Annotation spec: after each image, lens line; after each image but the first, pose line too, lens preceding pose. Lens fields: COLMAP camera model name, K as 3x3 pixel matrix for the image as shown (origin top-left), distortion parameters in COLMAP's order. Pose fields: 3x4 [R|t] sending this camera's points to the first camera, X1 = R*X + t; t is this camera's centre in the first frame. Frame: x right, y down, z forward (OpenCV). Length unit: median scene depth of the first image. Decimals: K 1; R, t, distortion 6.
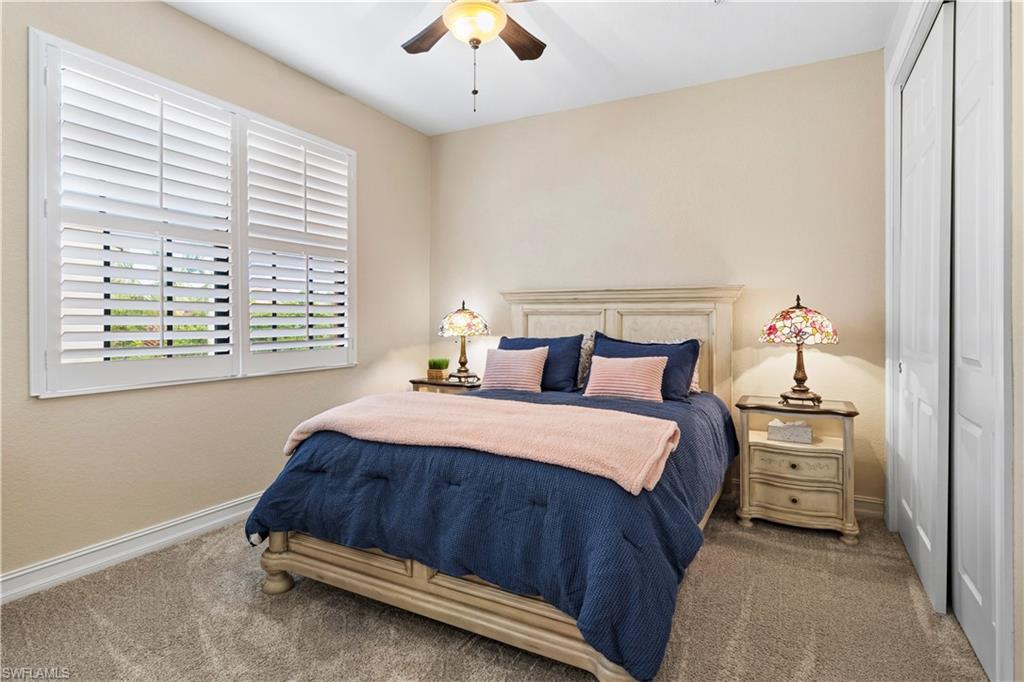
lens RADIAL K [[528.8, 0, 517.4], [0, 528.8, 329.8], [0, 0, 1]] dist [-0.001703, 0.001006]
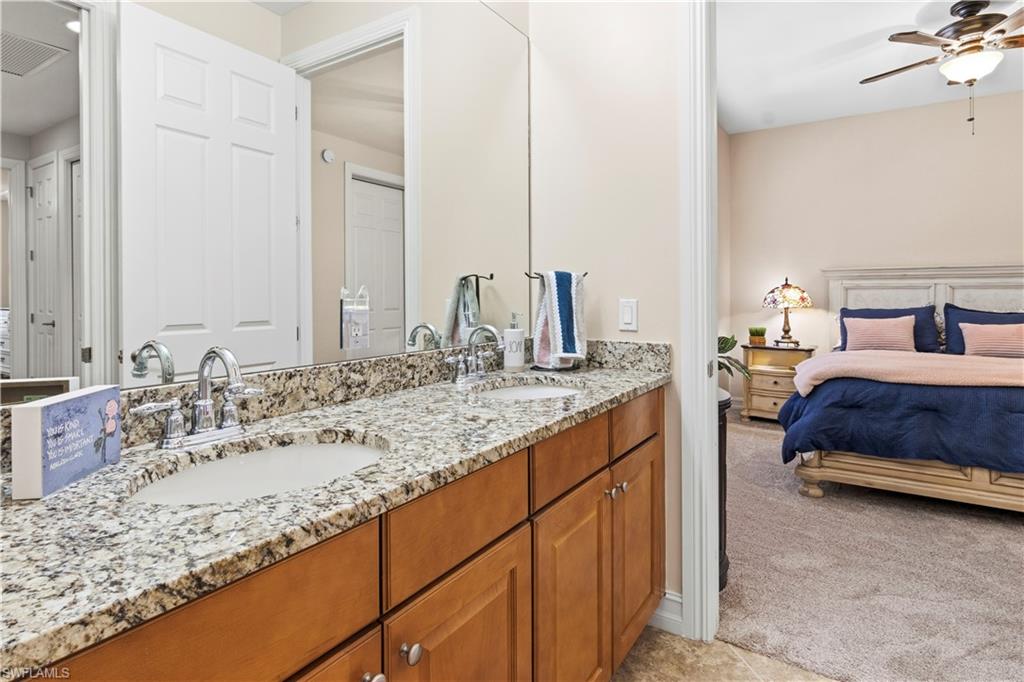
lens RADIAL K [[536.6, 0, 513.4], [0, 536.6, 306.9], [0, 0, 1]] dist [-0.003098, -0.000533]
pose [[0.996859, -0.004944, -0.079045, -1.094478], [0.005221, 0.999981, 0.003297, 0.005254], [0.079028, -0.003699, 0.996866, -0.410436]]
